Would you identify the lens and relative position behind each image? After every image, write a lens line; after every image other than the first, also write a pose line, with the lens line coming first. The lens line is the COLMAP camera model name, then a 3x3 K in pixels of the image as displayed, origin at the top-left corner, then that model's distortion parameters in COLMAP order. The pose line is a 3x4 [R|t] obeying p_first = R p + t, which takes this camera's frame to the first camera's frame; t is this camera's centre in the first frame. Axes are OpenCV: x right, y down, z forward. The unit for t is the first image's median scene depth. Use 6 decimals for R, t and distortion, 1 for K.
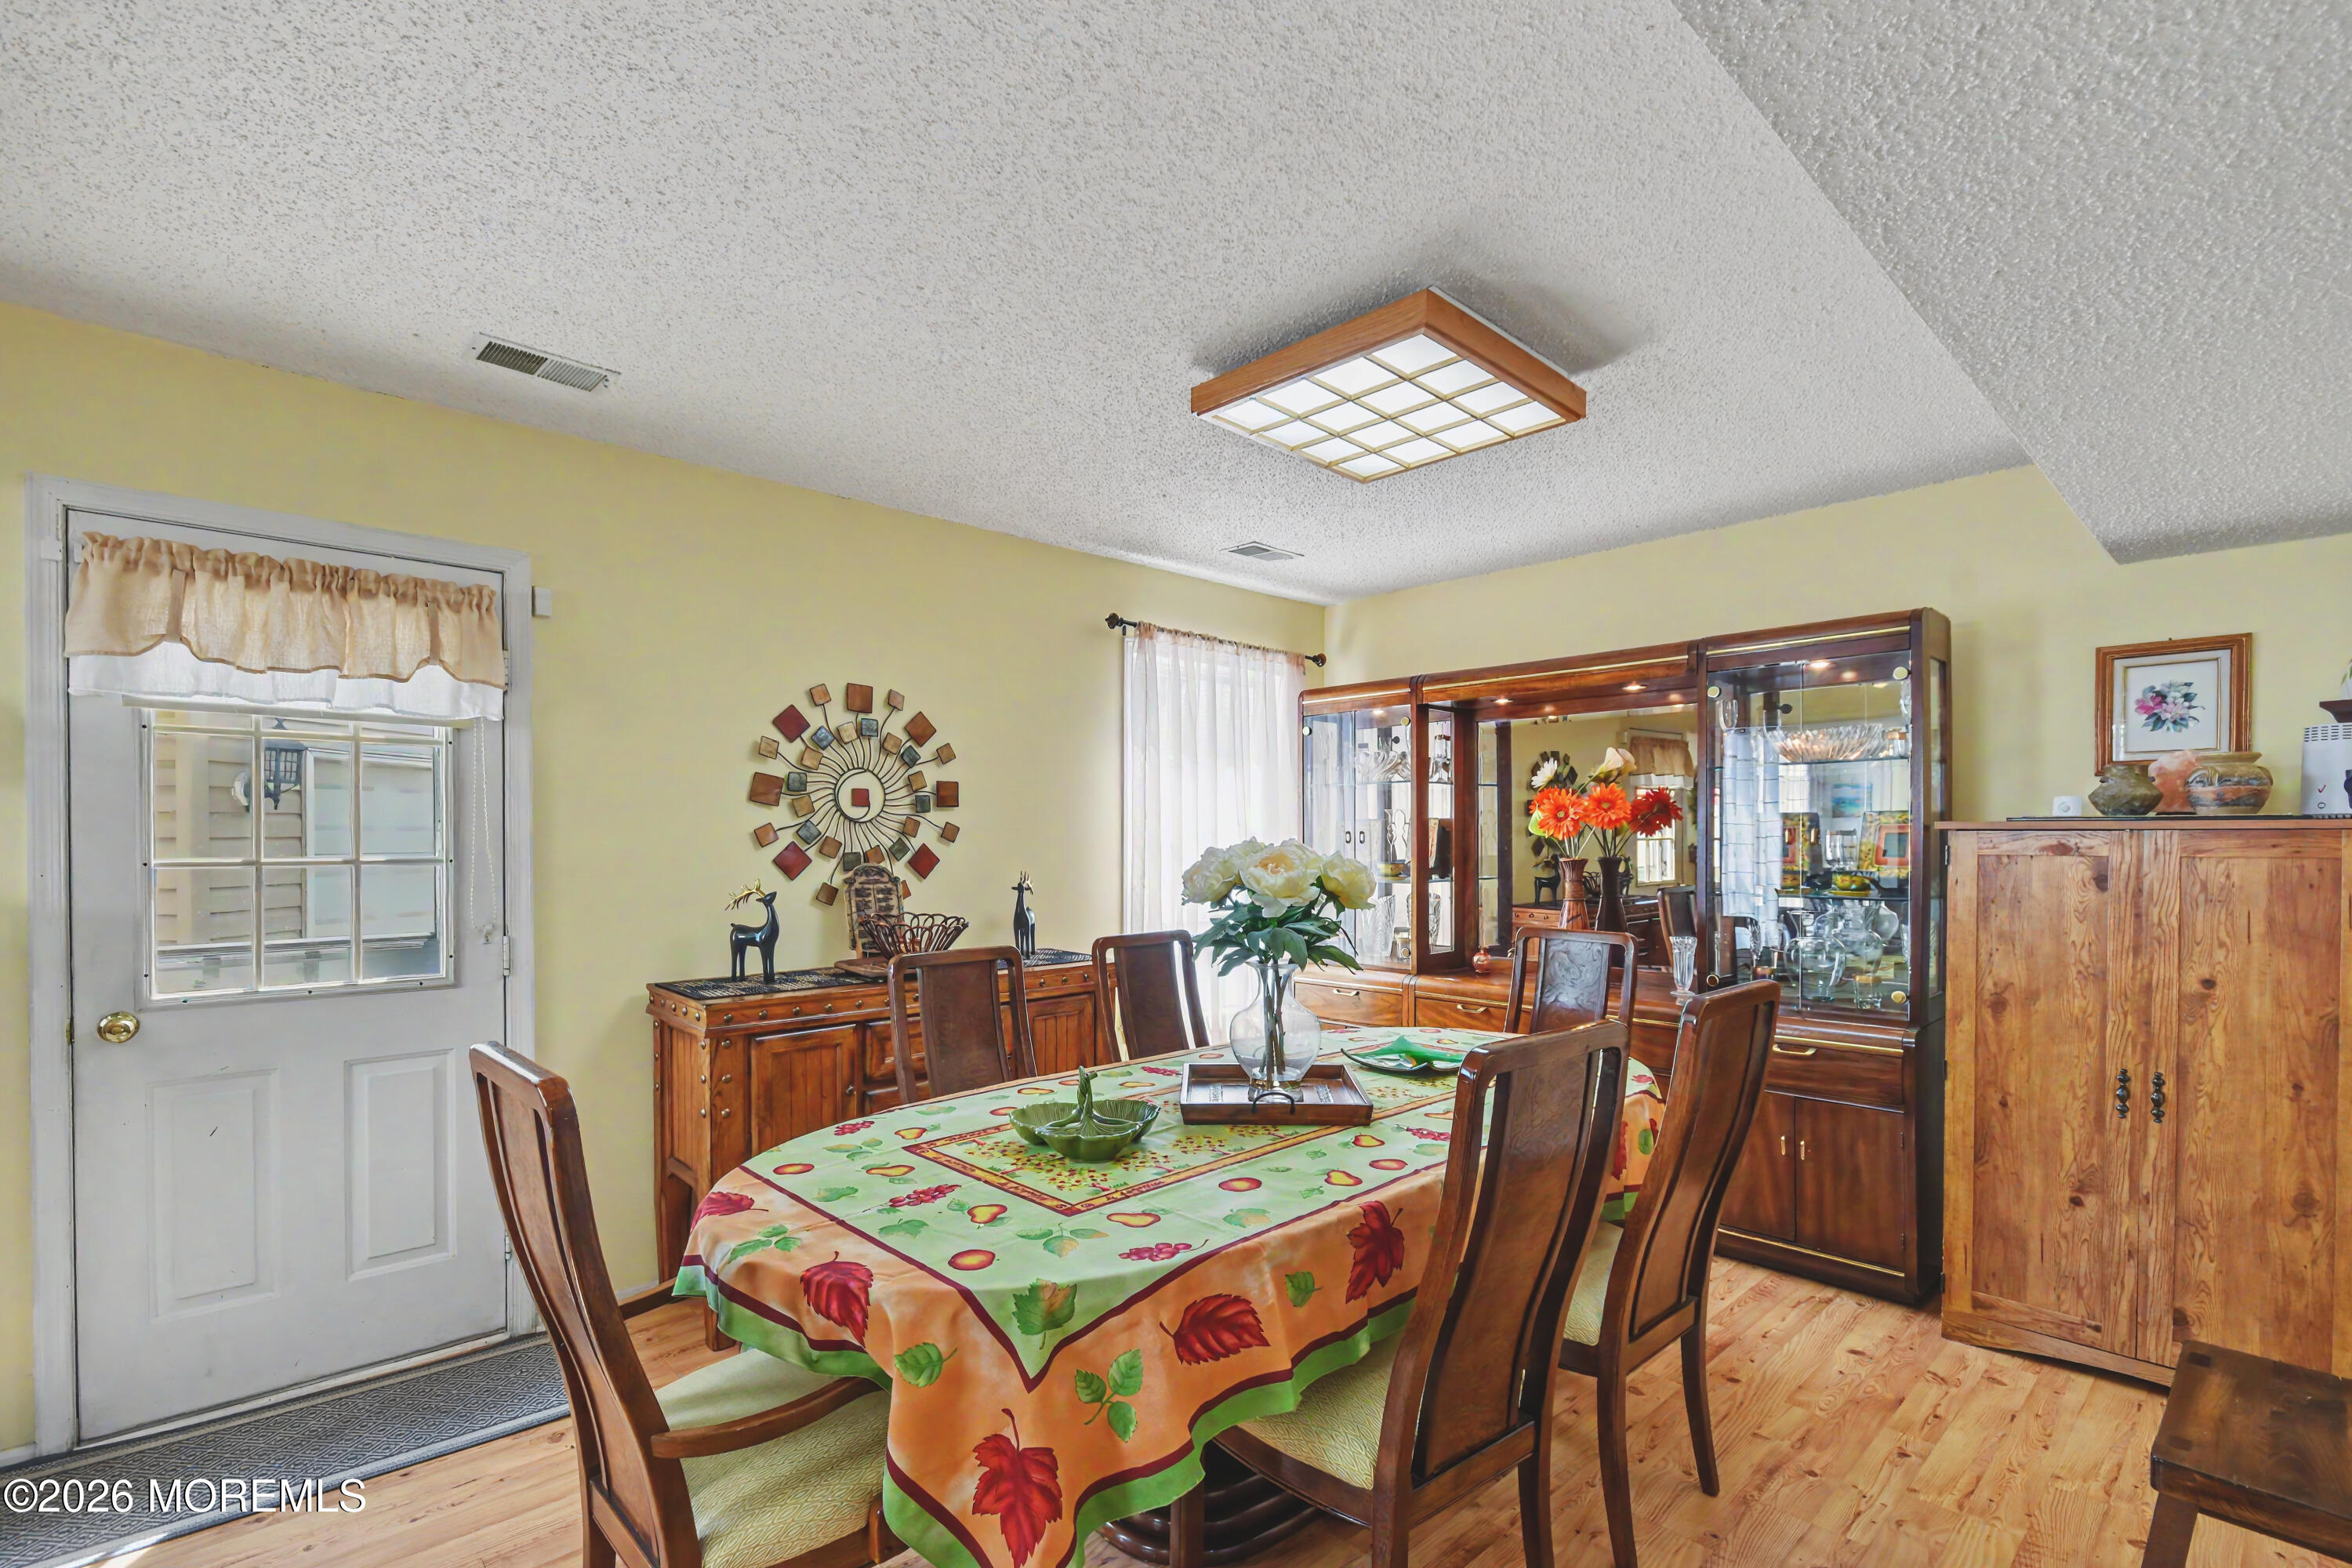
lens RADIAL K [[1067.8, 0, 1182.9], [0, 1067.8, 851.0], [0, 0, 1]] dist [-0.002361, -0.000145]
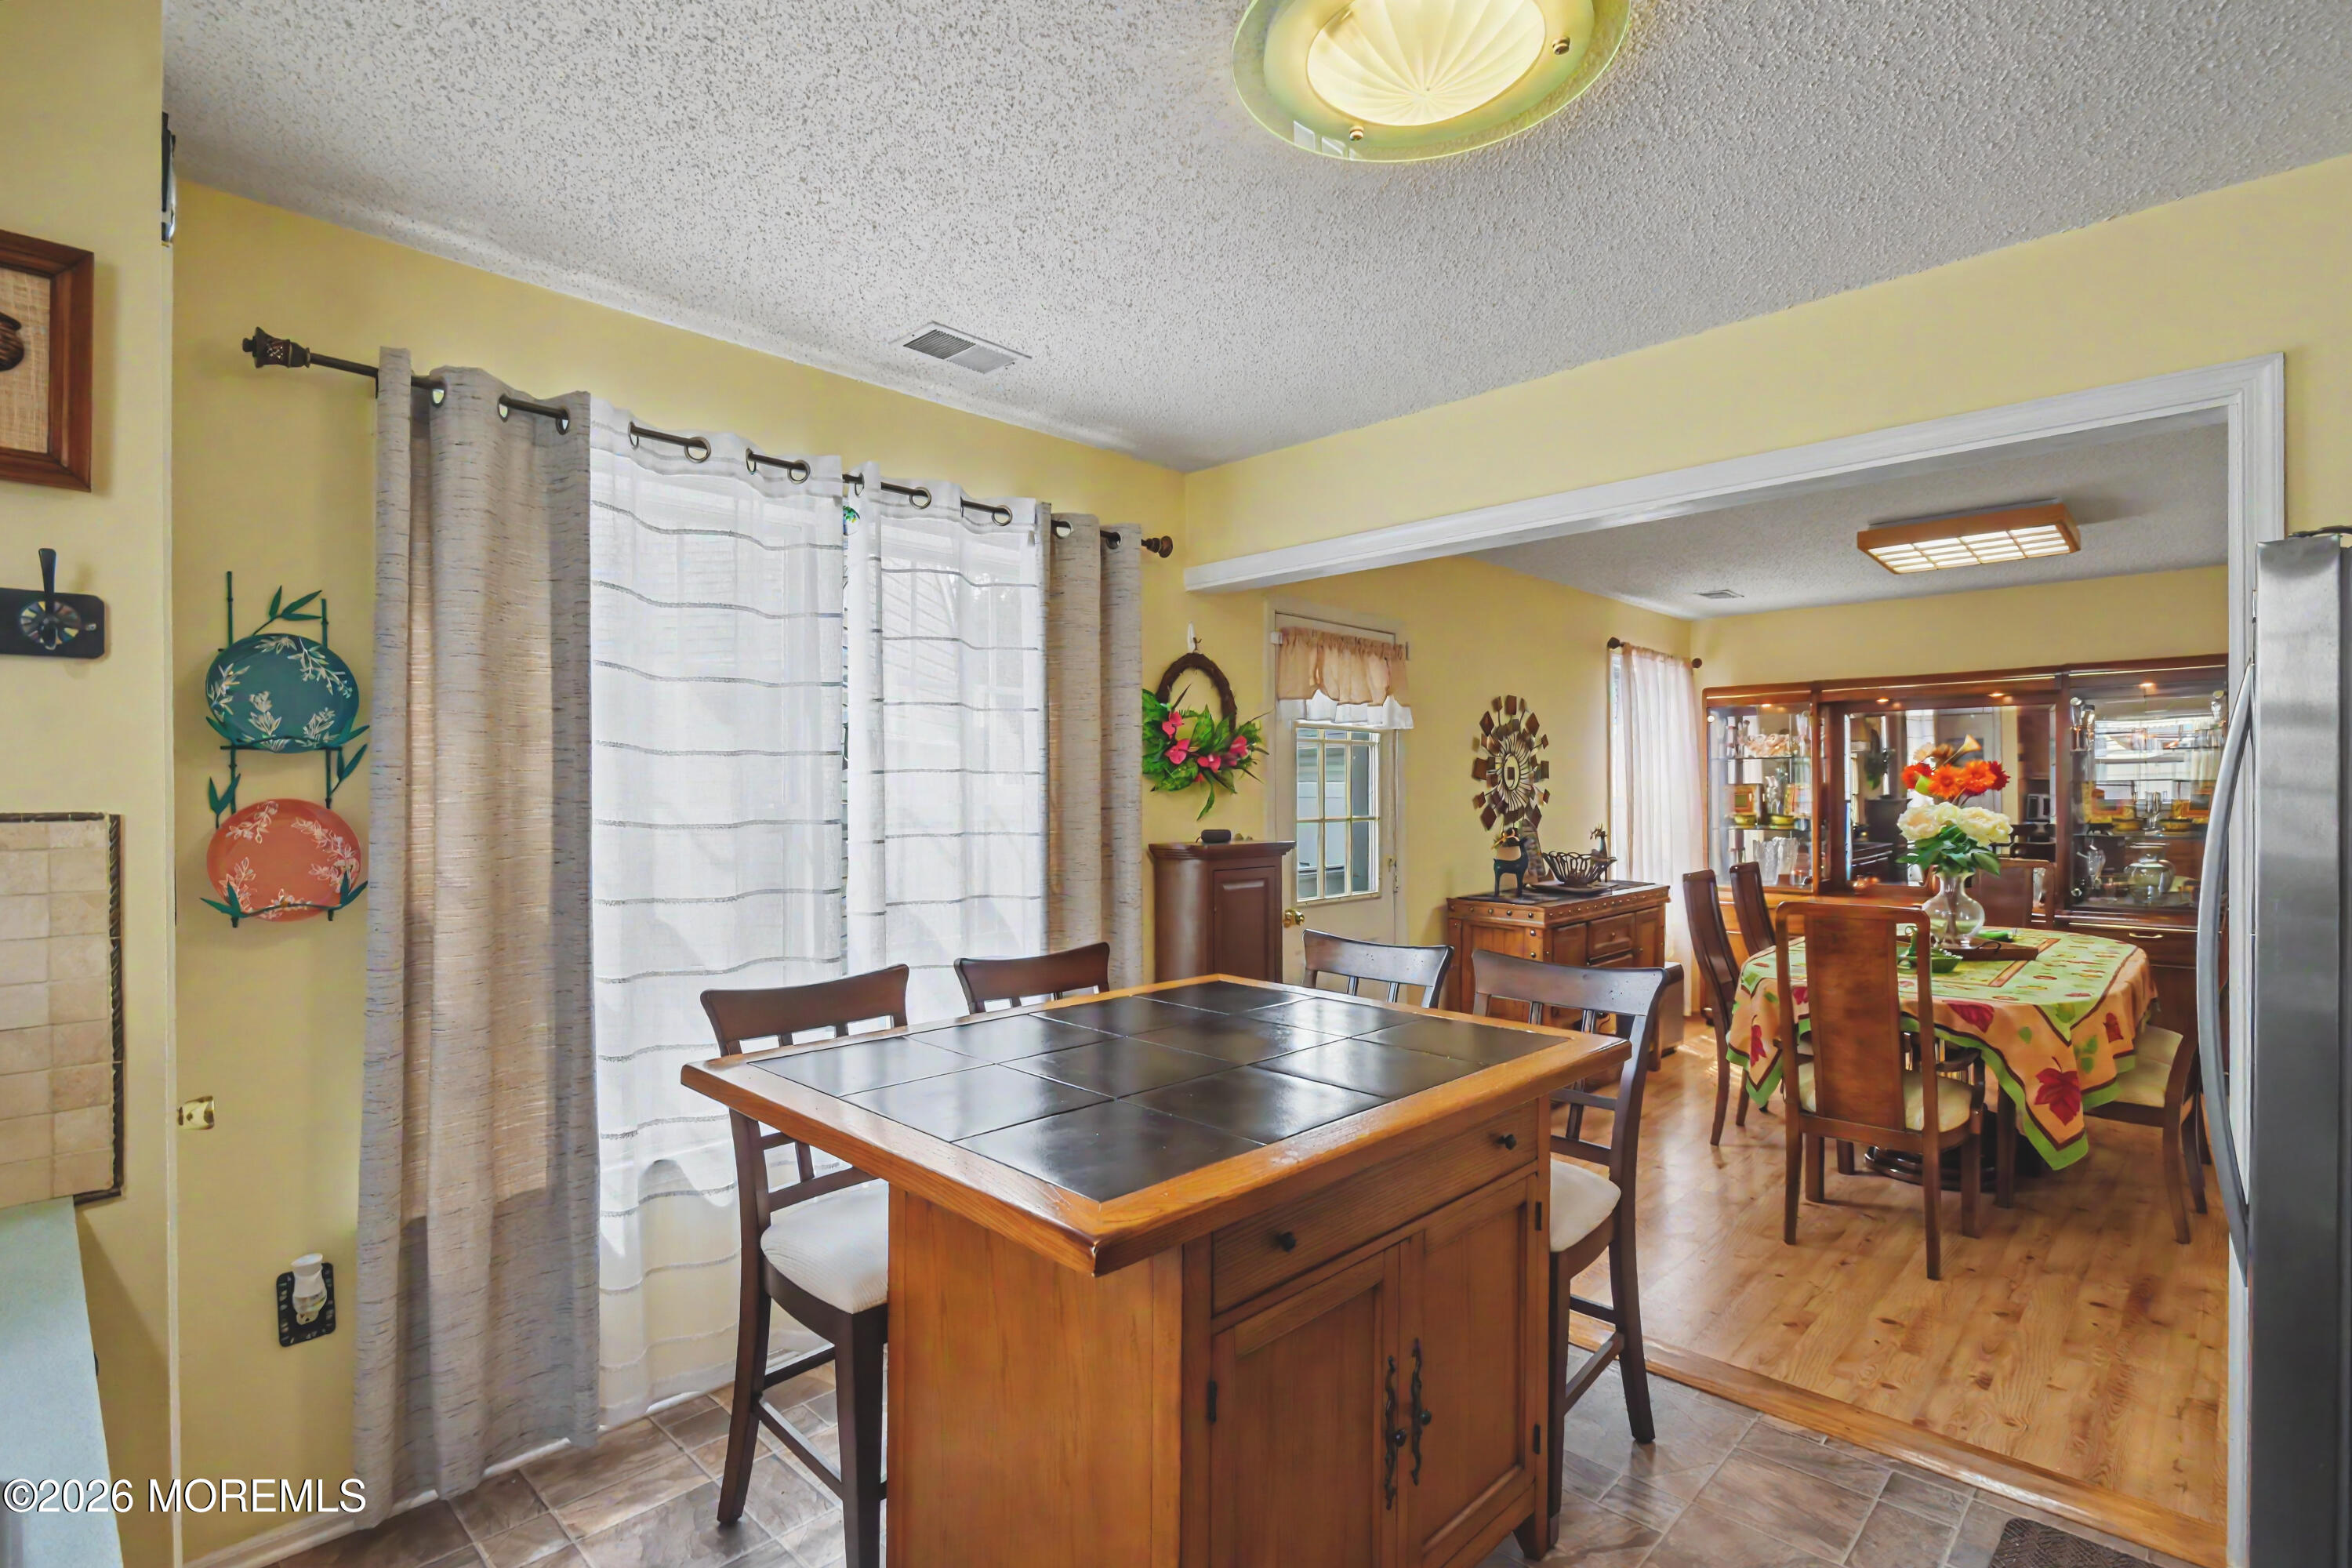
lens RADIAL K [[1125.0, 0, 1179.0], [0, 1125.0, 783.1], [0, 0, 1]] dist [-0.002072, -0.000103]
pose [[0.998414, -0.004176, 0.056140, -1.184969], [0.005261, 0.999802, -0.019196, -0.013262], [-0.056048, 0.019461, 0.998238, -0.711427]]
